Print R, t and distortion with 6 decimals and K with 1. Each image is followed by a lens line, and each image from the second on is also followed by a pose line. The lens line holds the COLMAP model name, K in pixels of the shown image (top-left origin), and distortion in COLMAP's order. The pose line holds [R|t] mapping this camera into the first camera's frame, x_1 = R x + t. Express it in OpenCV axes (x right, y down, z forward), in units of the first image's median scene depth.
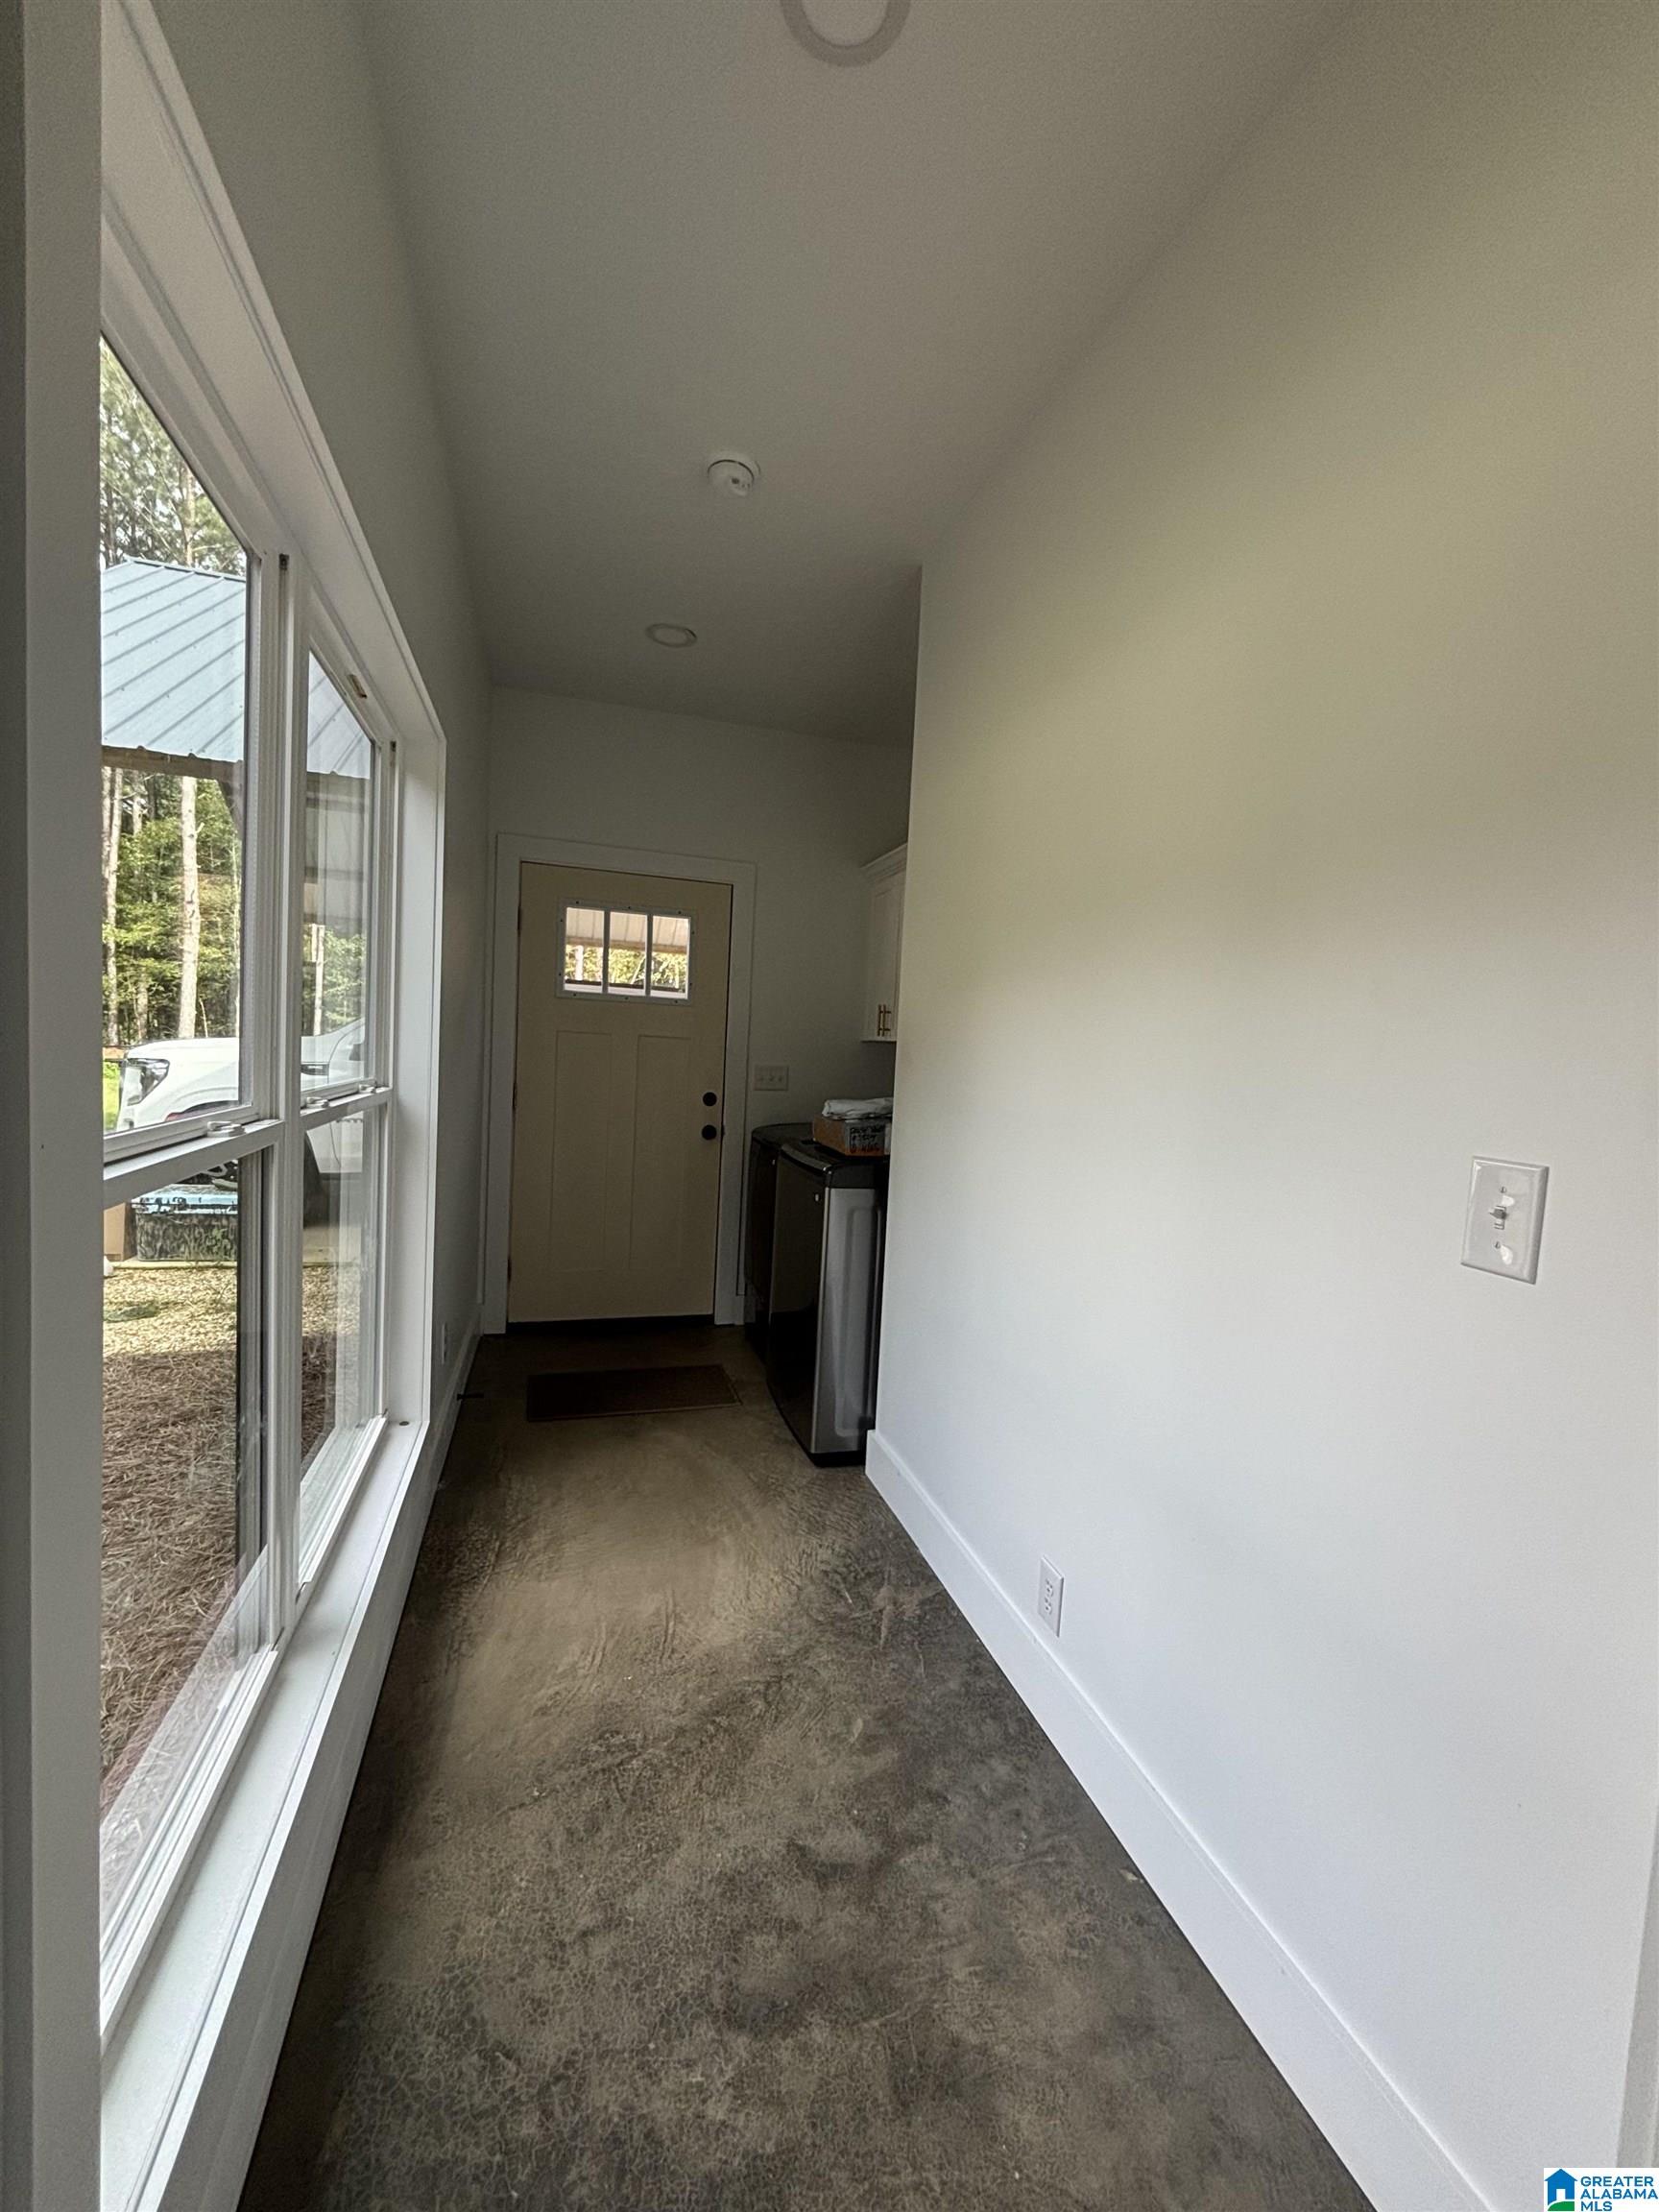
lens RADIAL K [[896.1, 0, 829.4], [0, 896.1, 1103.2], [0, 0, 1]] dist [-0.002046, 0.000164]
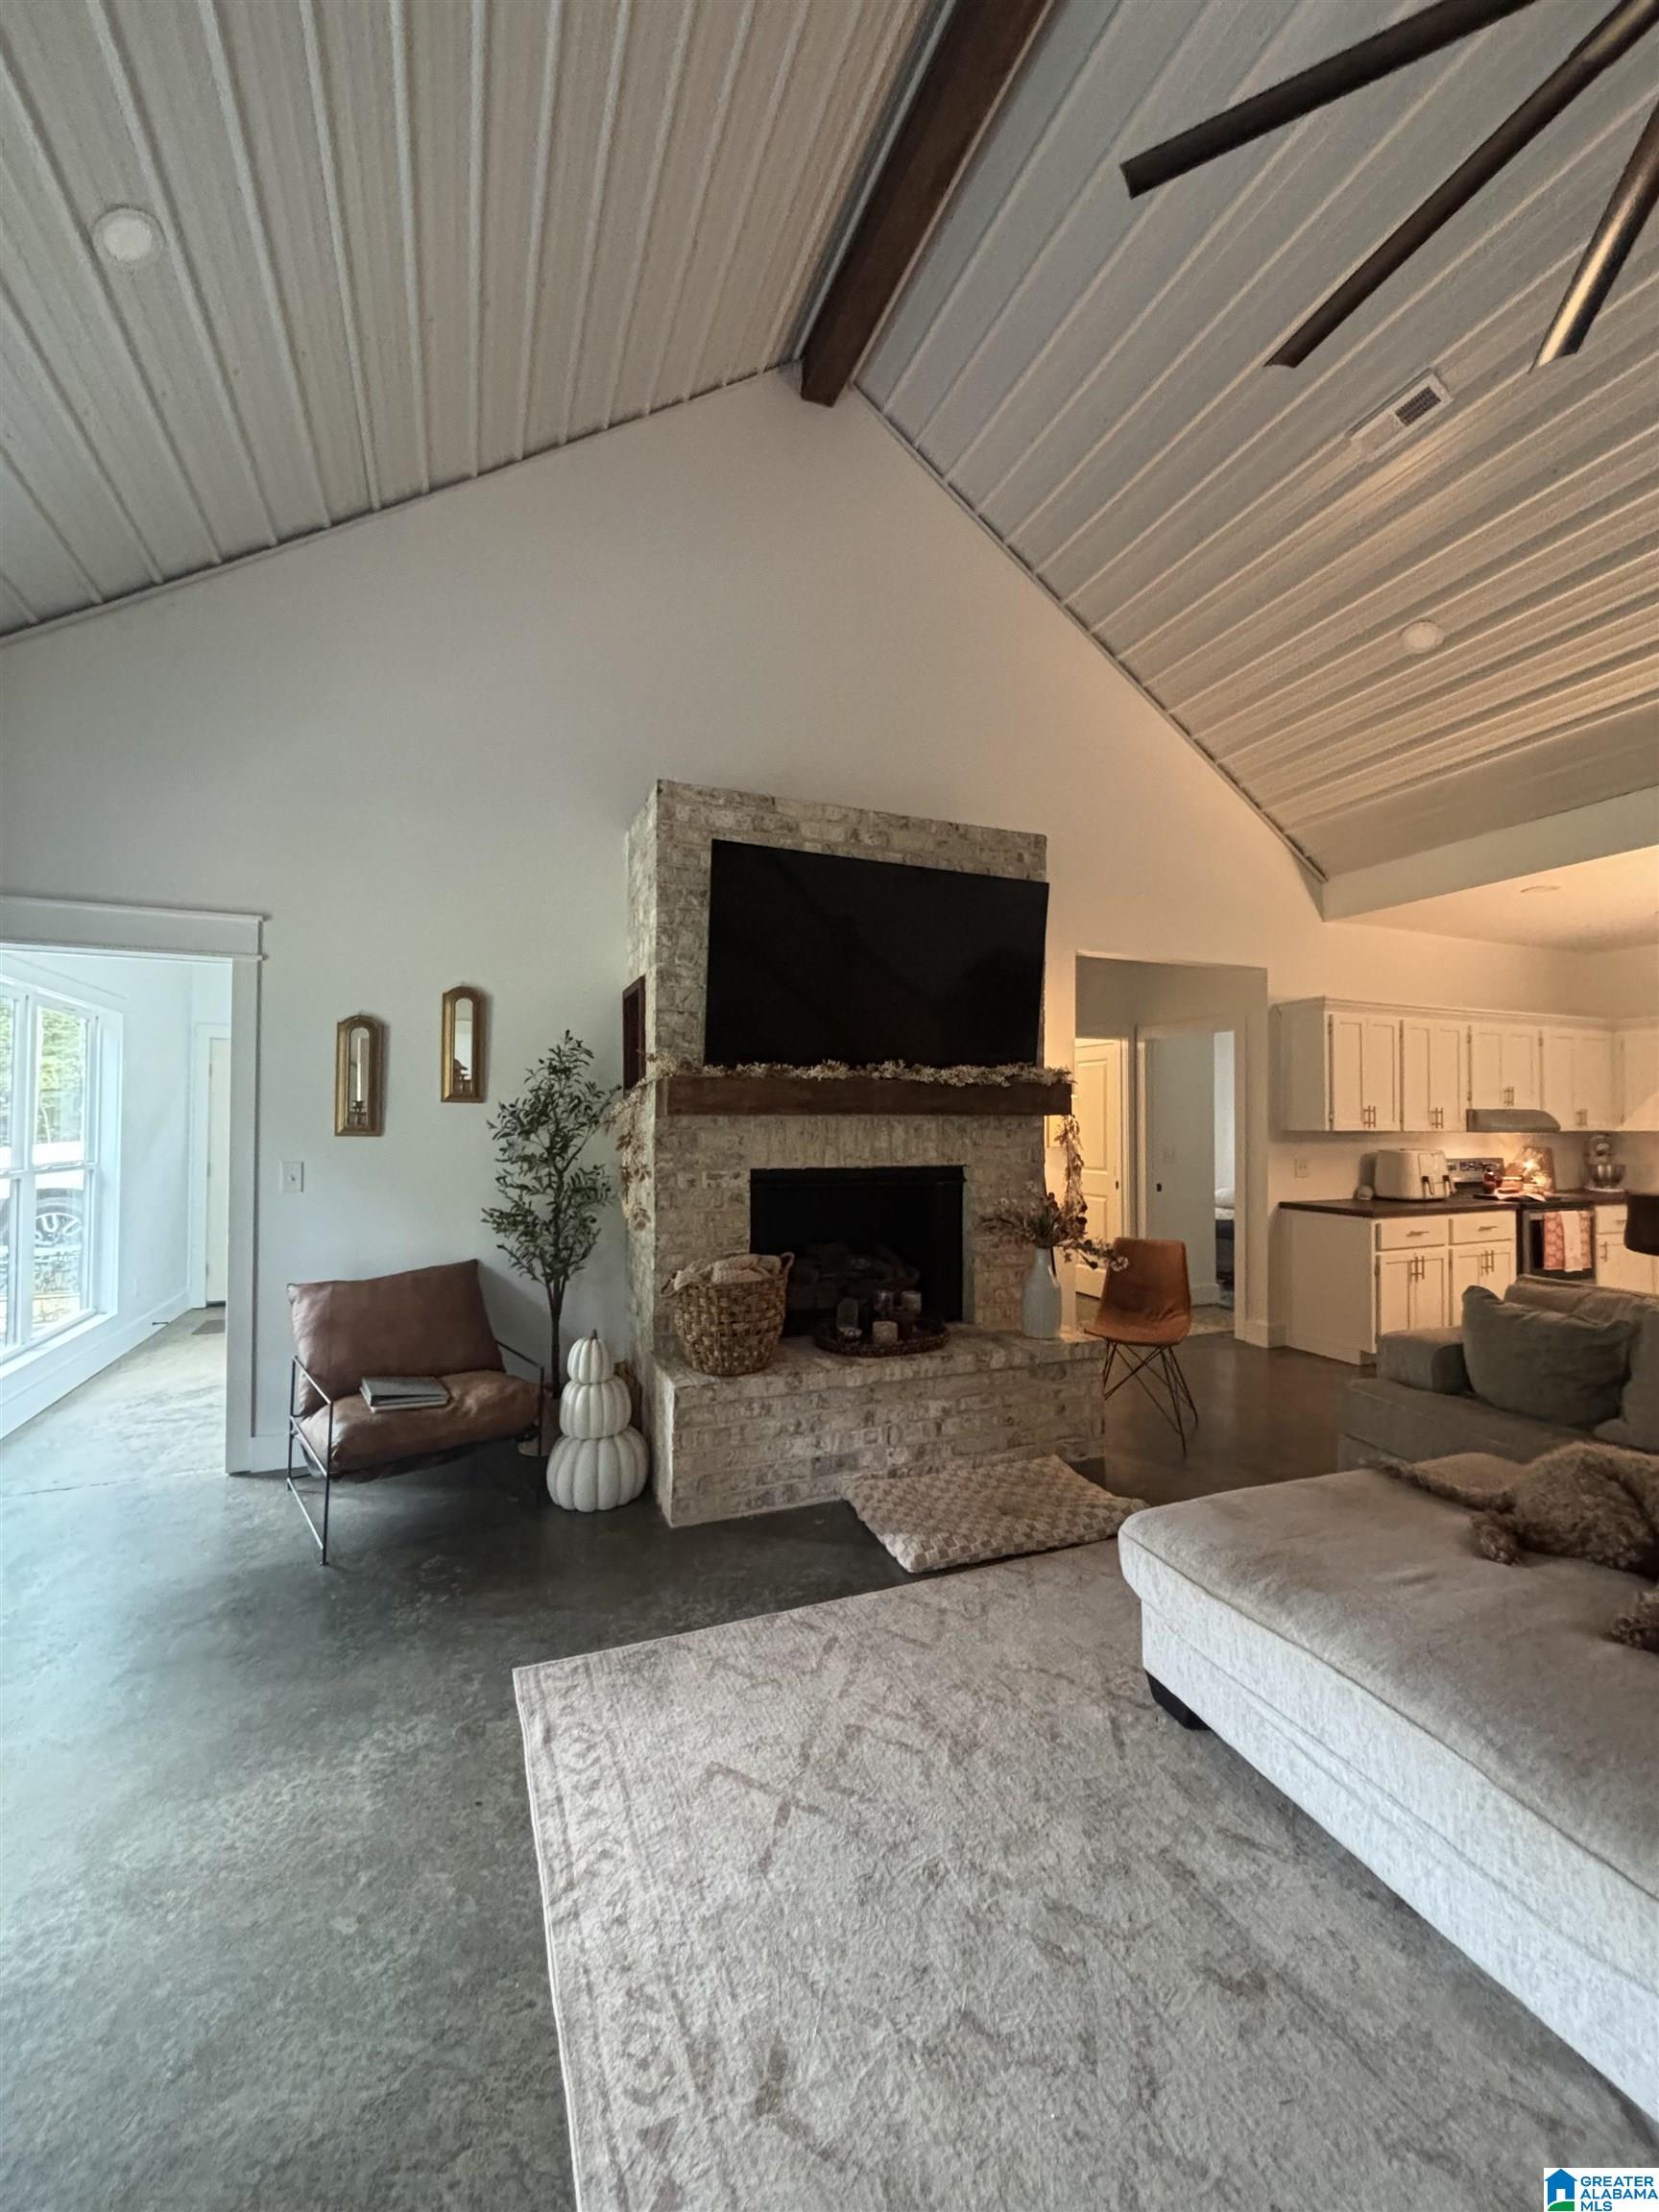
lens RADIAL K [[896.1, 0, 829.4], [0, 896.1, 1107.8], [0, 0, 1]] dist [-0.002046, 0.000164]
pose [[0.993517, -0.036108, 0.107801, 1.230088], [0.044969, 0.995704, -0.080938, 0.112814], [-0.104416, 0.085261, 0.990872, -1.624198]]
